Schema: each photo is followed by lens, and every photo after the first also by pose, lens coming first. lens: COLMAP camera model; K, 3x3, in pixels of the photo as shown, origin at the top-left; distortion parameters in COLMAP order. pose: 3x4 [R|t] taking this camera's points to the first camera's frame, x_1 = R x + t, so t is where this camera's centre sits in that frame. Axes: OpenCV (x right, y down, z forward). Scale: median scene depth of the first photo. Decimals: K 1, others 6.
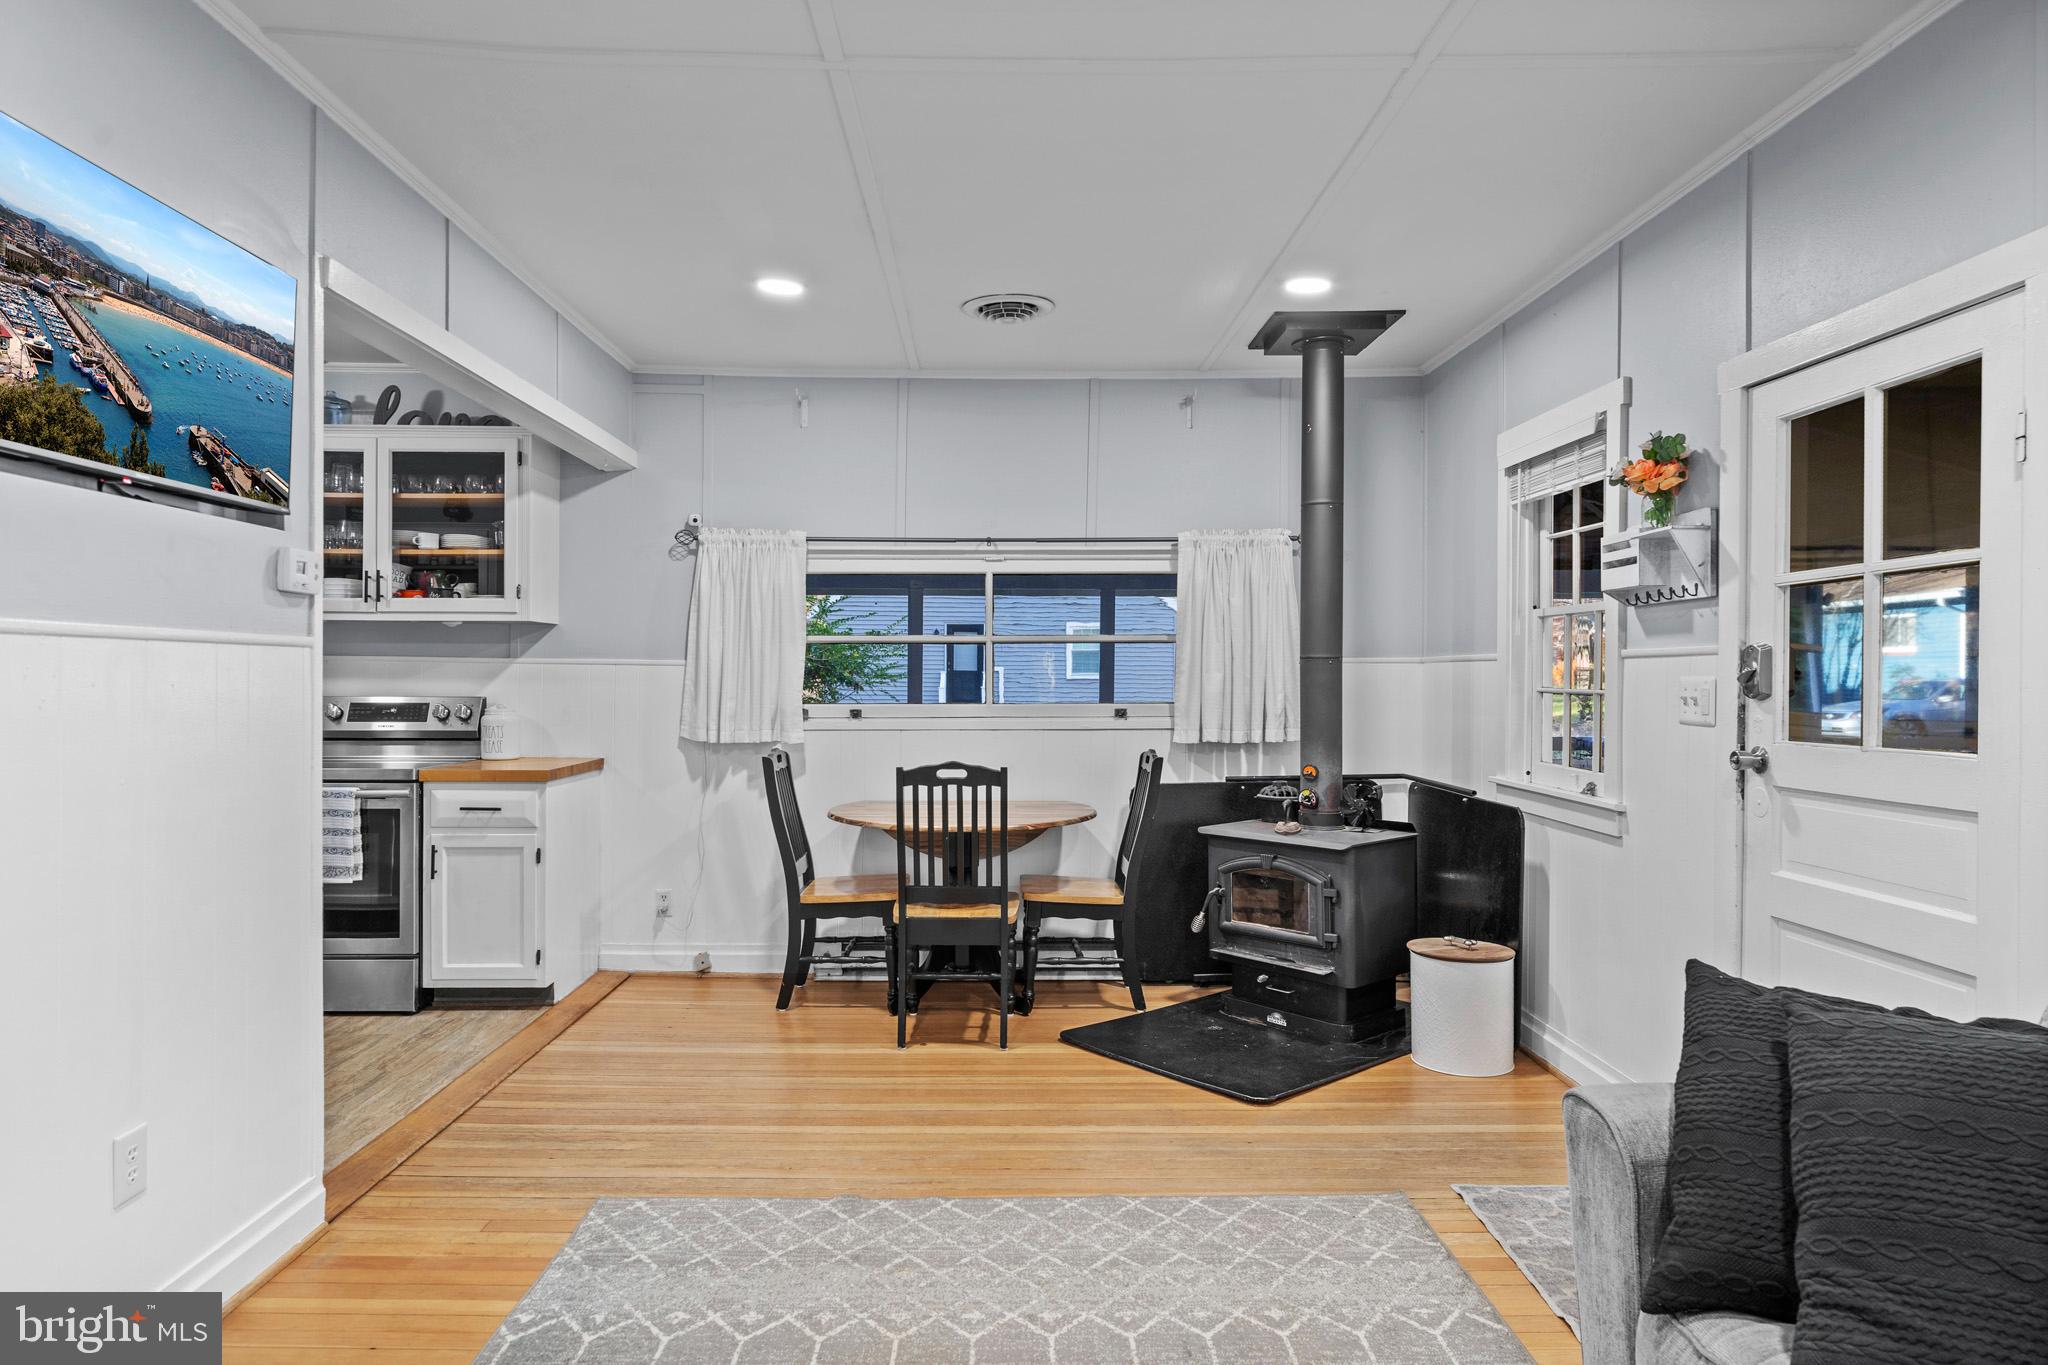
lens RADIAL K [[1217.9, 0, 1006.3], [0, 1217.9, 687.9], [0, 0, 1]] dist [0.001843, -0.001155]
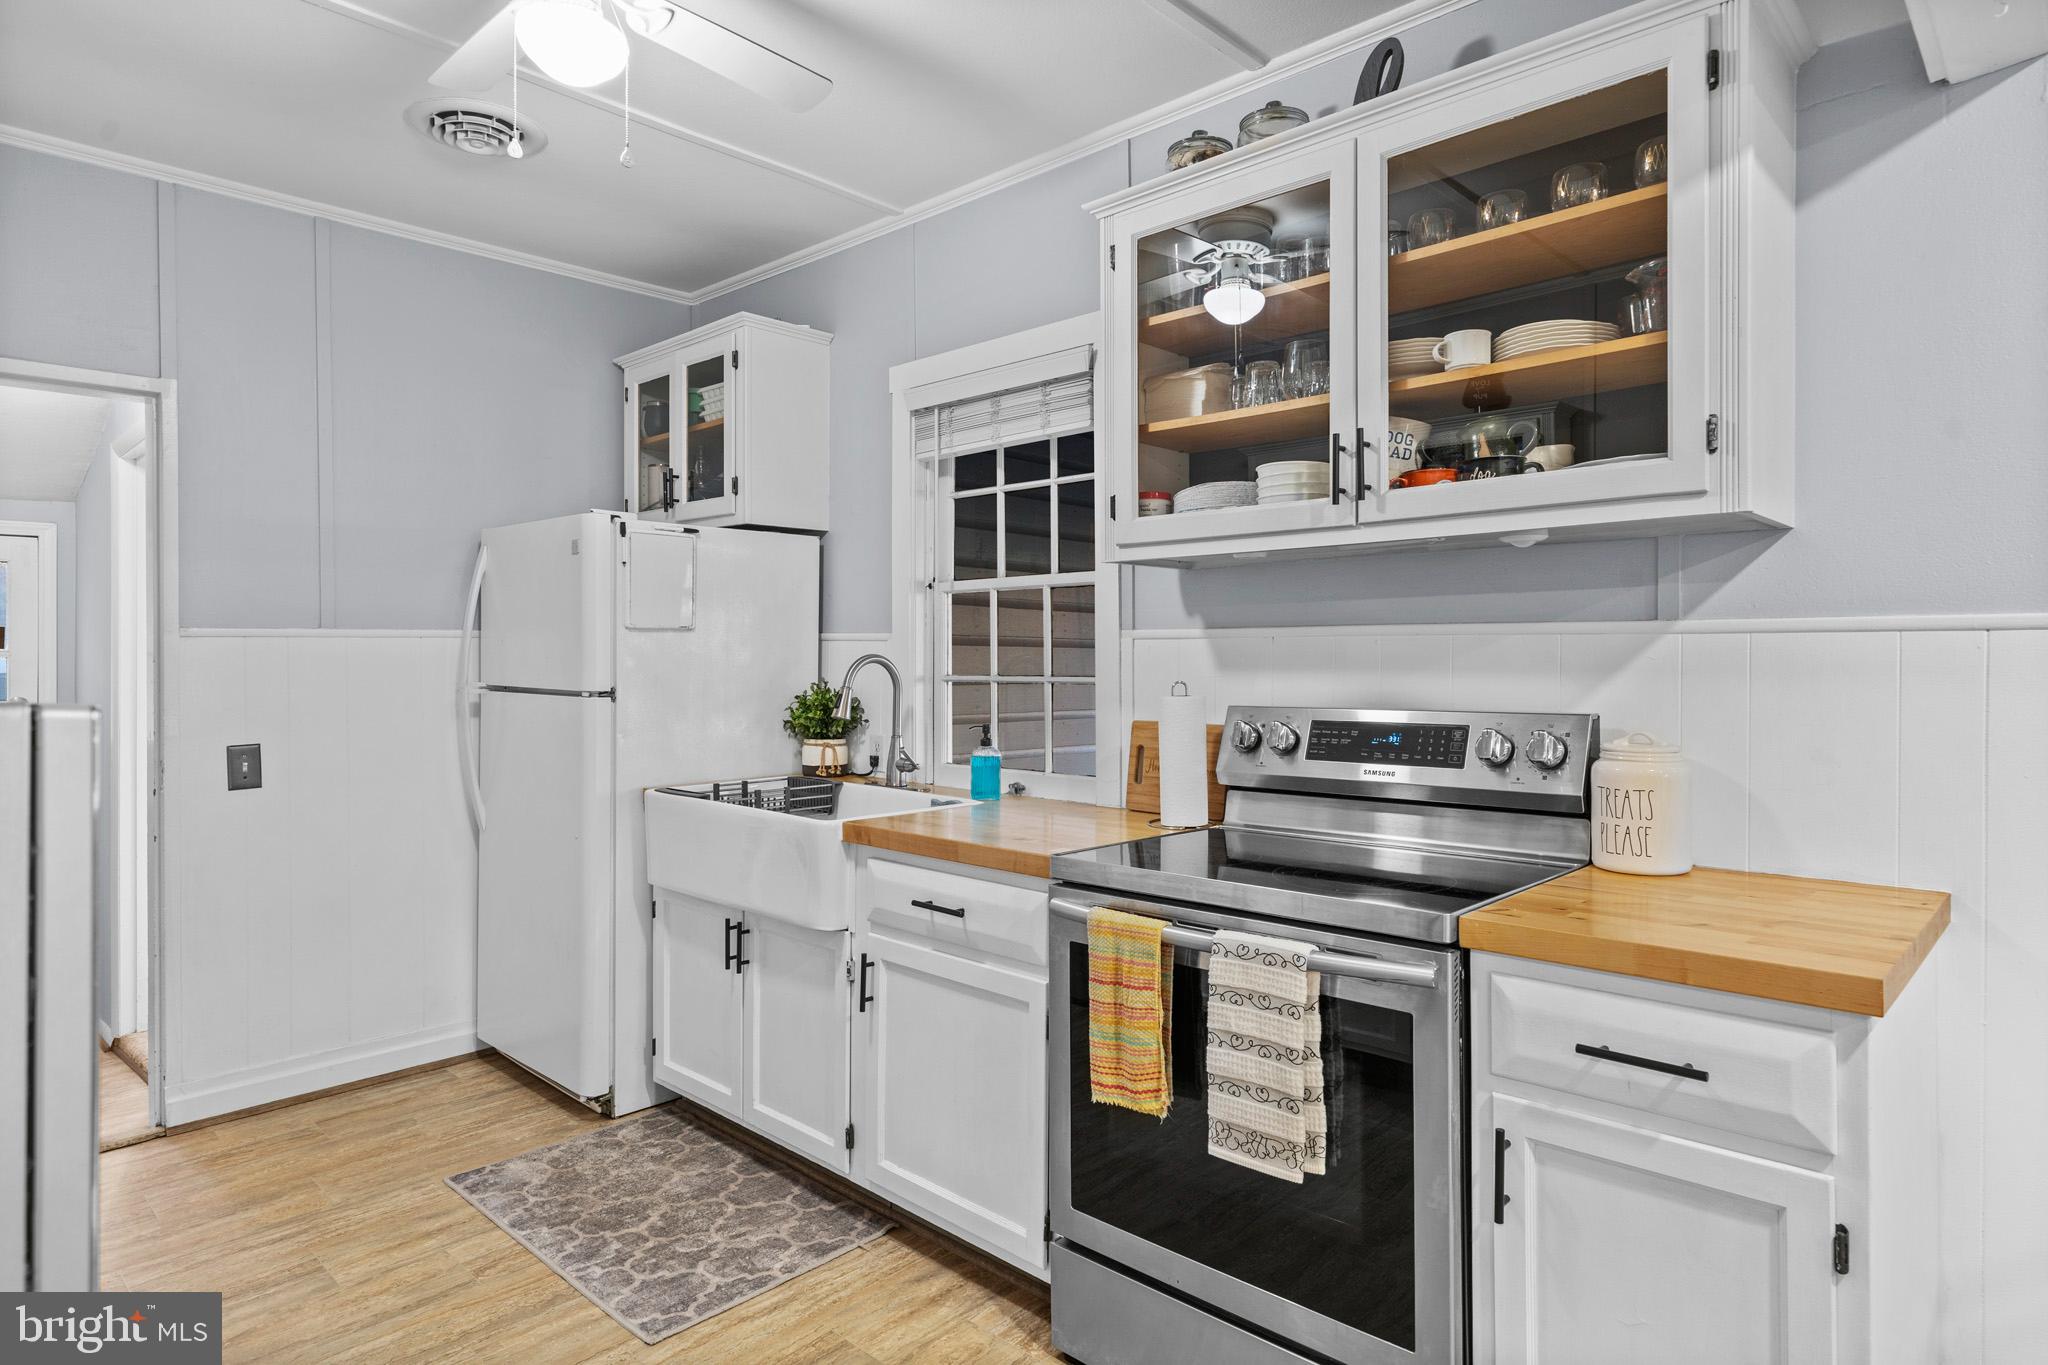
lens RADIAL K [[1148.3, 0, 1030.0], [0, 1148.3, 664.9], [0, 0, 1]] dist [-0.001173, 0.000930]
pose [[0.719455, -0.007847, -0.694494, -0.332822], [0.003953, 0.999966, -0.007203, -0.008402], [0.694527, 0.002437, 0.719462, 0.656751]]
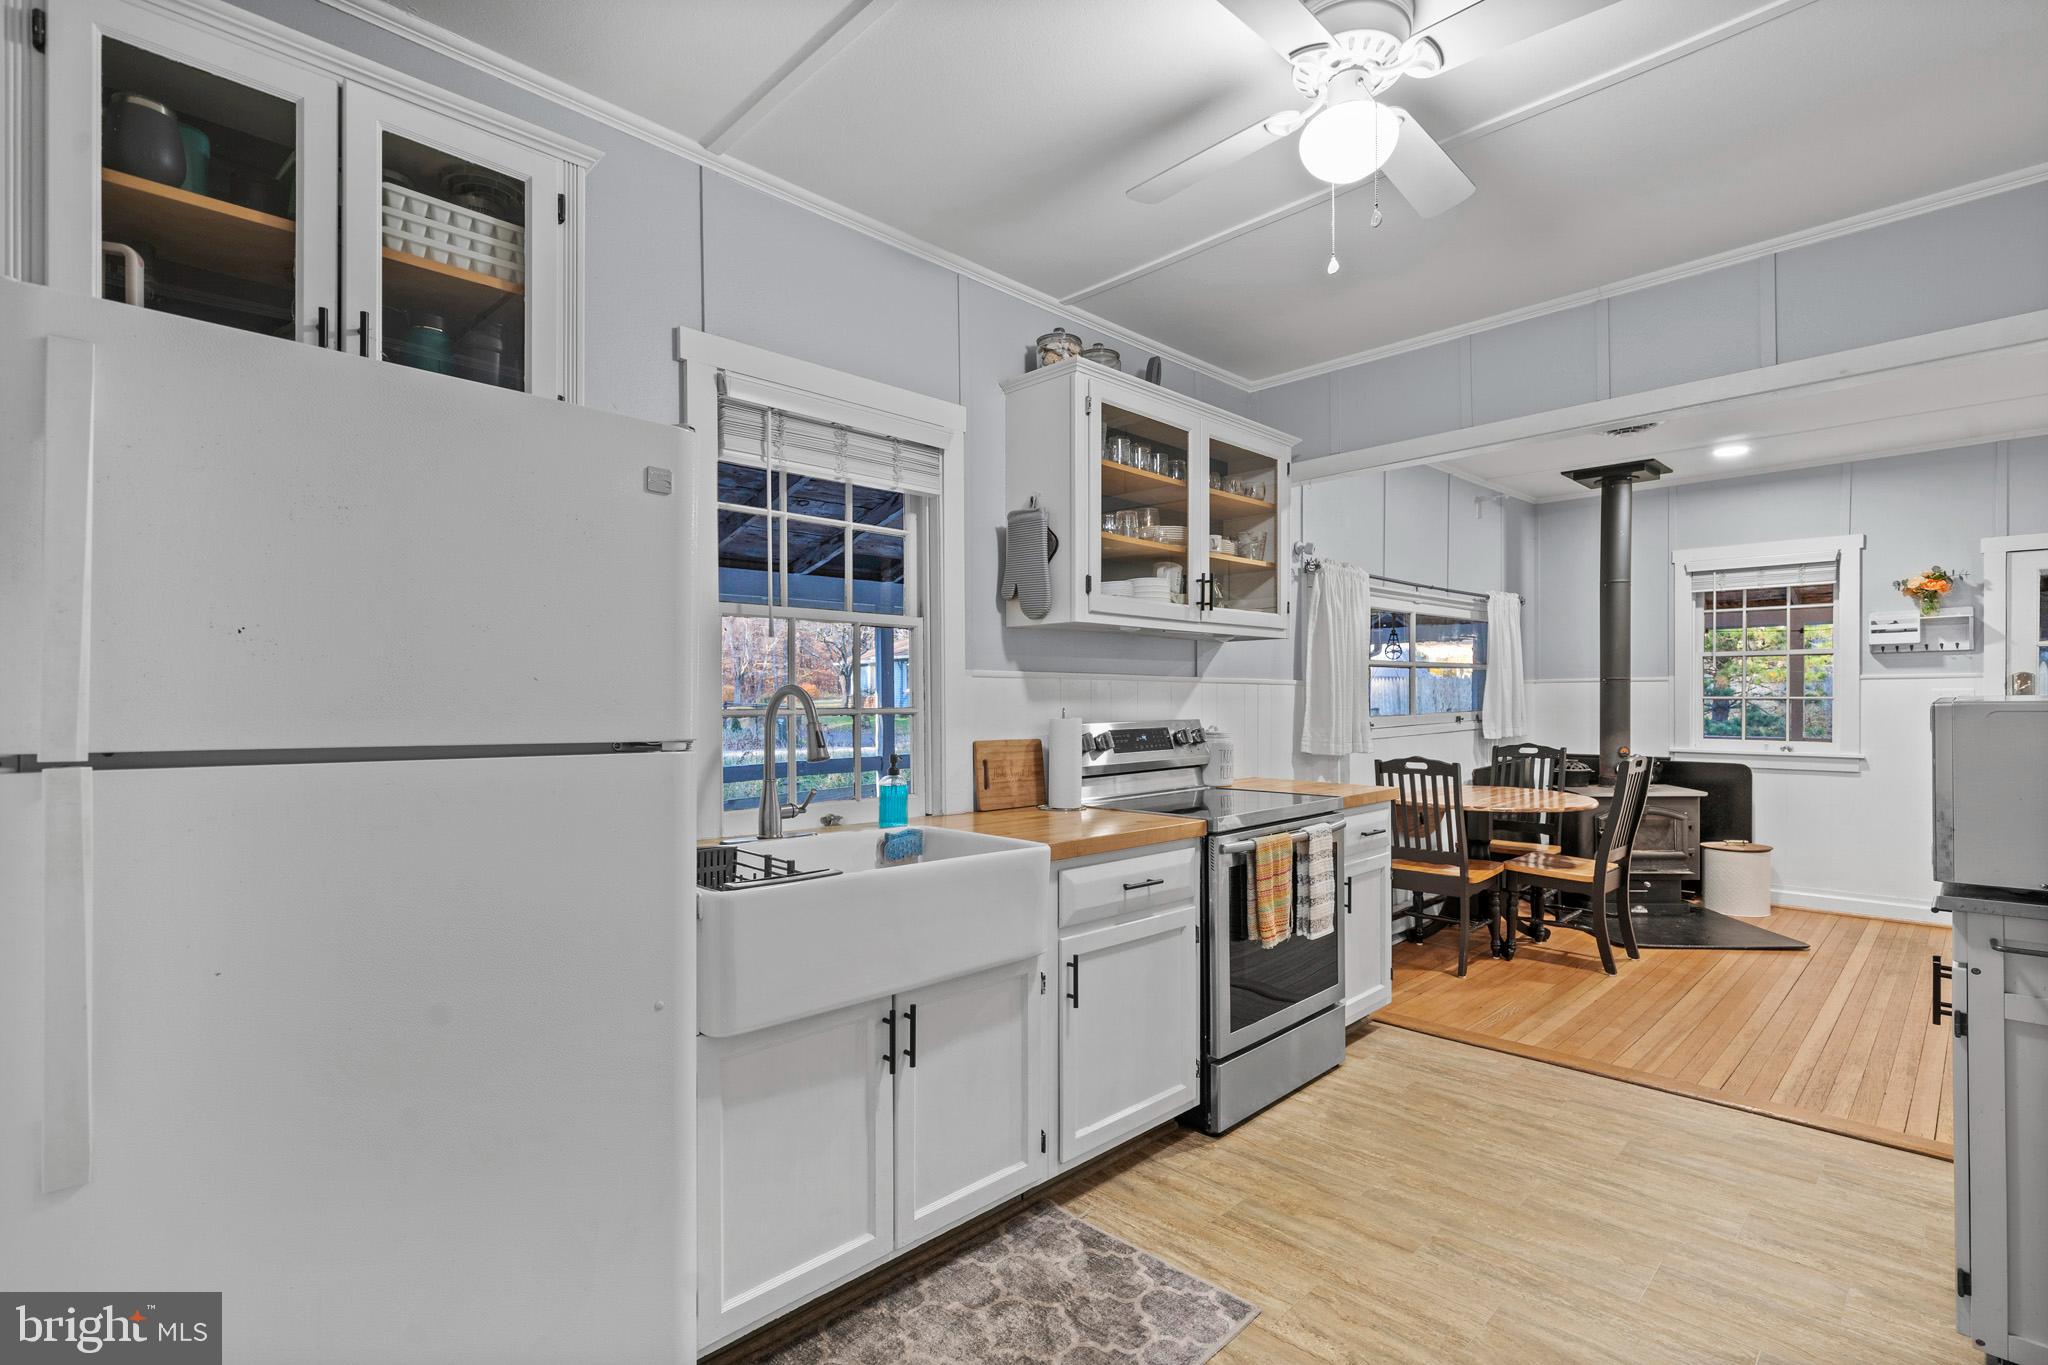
lens RADIAL K [[936.8, 0, 1034.4], [0, 936.8, 705.8], [0, 0, 1]] dist [-0.000085, 0.002269]
pose [[0.715777, -0.016895, 0.698124, -1.143022], [0.015143, 0.999848, 0.008672, -0.011894], [-0.698165, 0.004365, 0.715924, 0.655125]]
